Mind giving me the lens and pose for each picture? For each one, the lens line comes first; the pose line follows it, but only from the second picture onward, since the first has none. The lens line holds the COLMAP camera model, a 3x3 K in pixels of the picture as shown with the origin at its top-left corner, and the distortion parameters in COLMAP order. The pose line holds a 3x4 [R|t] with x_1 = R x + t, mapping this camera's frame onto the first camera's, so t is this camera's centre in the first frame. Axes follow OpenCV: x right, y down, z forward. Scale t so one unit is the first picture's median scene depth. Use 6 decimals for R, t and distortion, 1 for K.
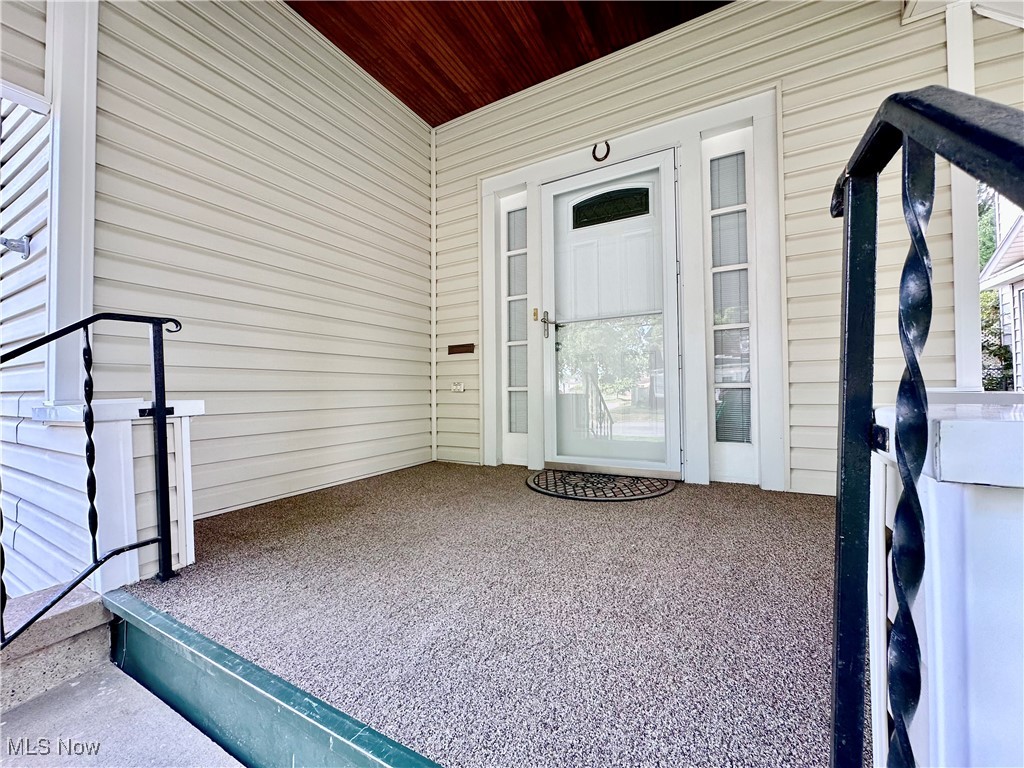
lens RADIAL K [[409.1, 0, 514.2], [0, 409.1, 382.3], [0, 0, 1]] dist [-0.004184, 0.000274]
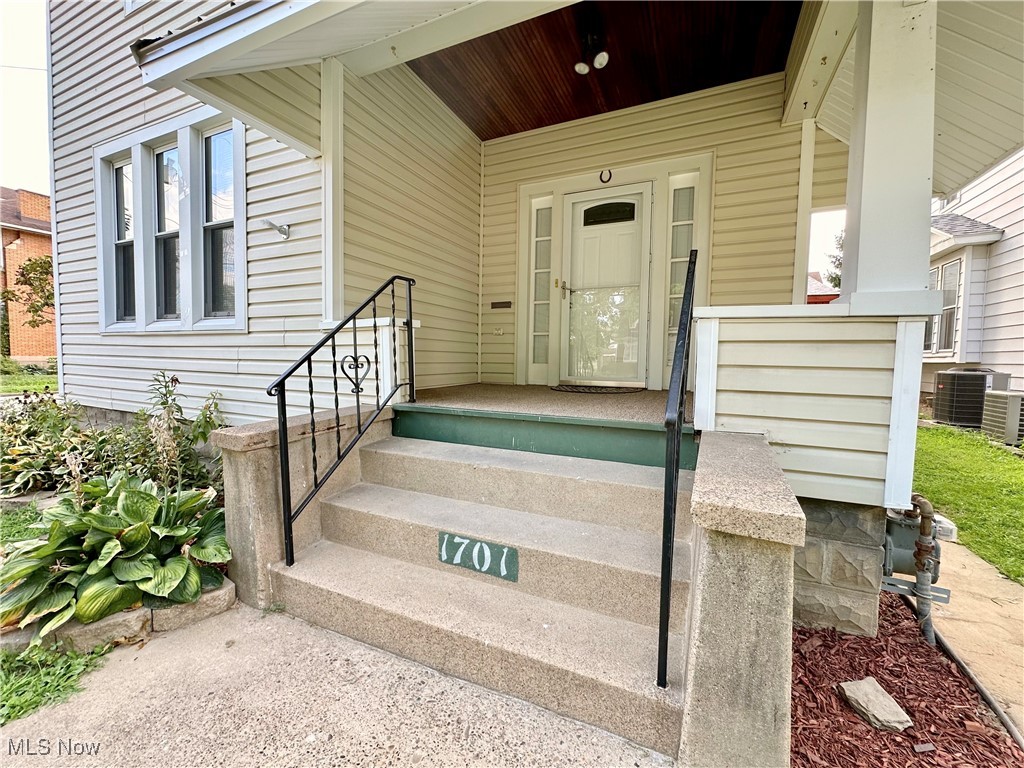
lens RADIAL K [[409.1, 0, 514.2], [0, 409.1, 382.3], [0, 0, 1]] dist [-0.004184, 0.000274]
pose [[0.996411, 0.021633, 0.081841, -0.221658], [-0.028132, 0.996468, 0.079116, 0.084304], [-0.079840, -0.081135, 0.993500, -0.516658]]
